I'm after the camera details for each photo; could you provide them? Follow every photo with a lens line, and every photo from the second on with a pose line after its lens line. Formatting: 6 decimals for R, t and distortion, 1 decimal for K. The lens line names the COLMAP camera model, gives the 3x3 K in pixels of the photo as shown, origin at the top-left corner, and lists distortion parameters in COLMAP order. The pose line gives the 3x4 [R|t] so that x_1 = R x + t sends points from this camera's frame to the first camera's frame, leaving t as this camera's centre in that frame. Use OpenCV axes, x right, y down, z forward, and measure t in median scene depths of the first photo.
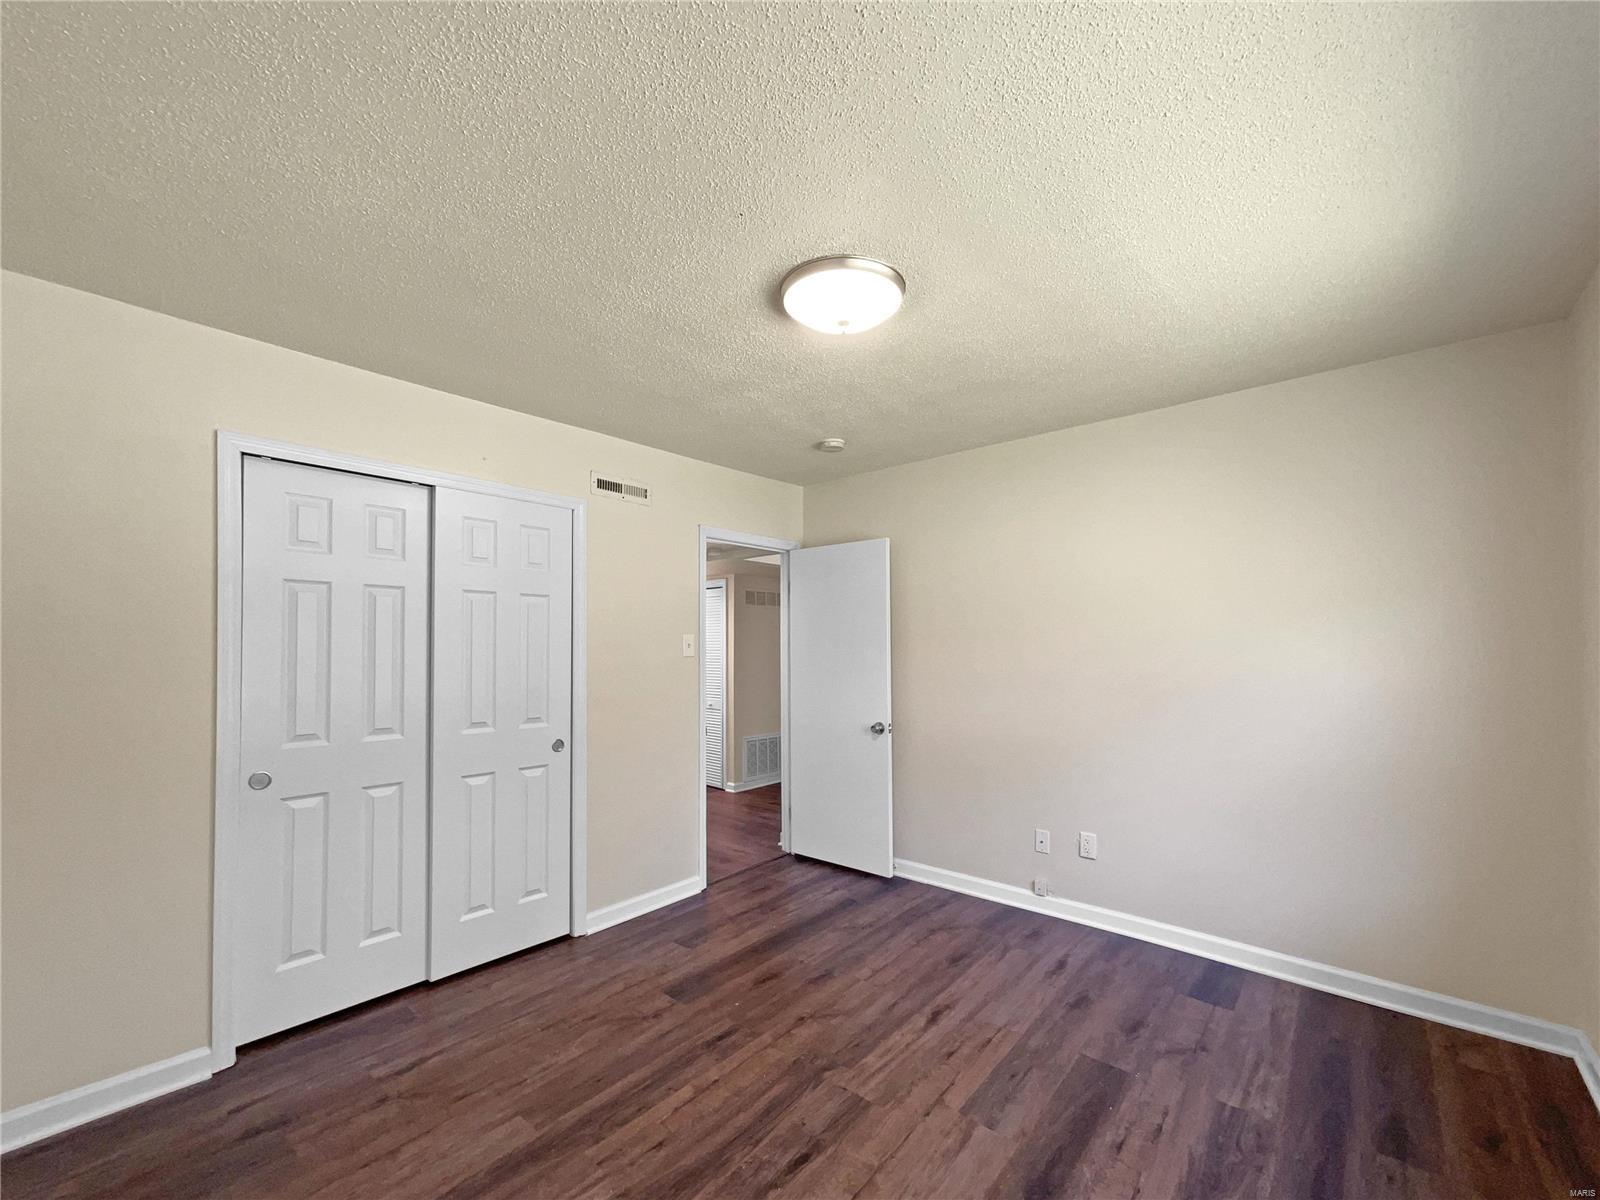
lens RADIAL K [[627.6, 0, 815.0], [0, 627.6, 634.4], [0, 0, 1]] dist [-0.001003, -0.000055]
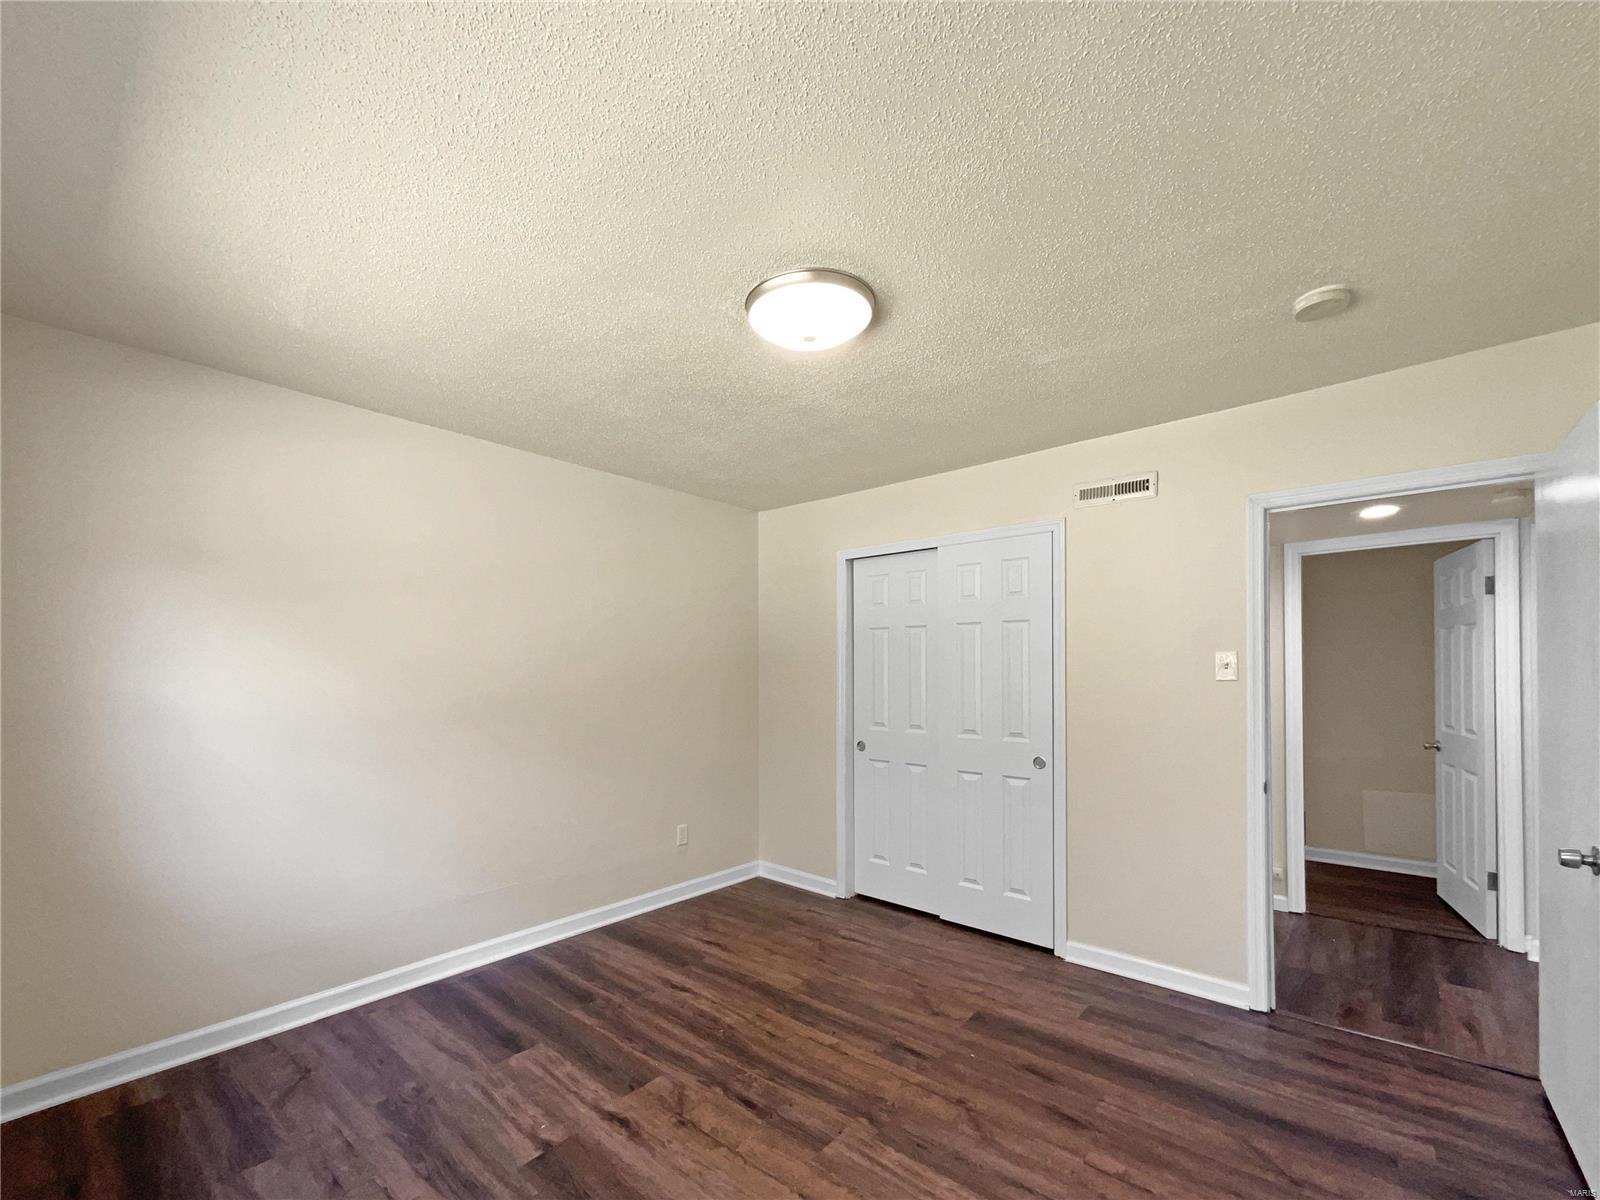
lens RADIAL K [[631.7, 0, 805.3], [0, 631.7, 664.7], [0, 0, 1]] dist [-0.026610, 0.010257]
pose [[0.038293, -0.006600, -0.999245, 0.822810], [0.022158, 0.999738, -0.005754, 0.015168], [0.999021, -0.021921, 0.038430, 0.763311]]
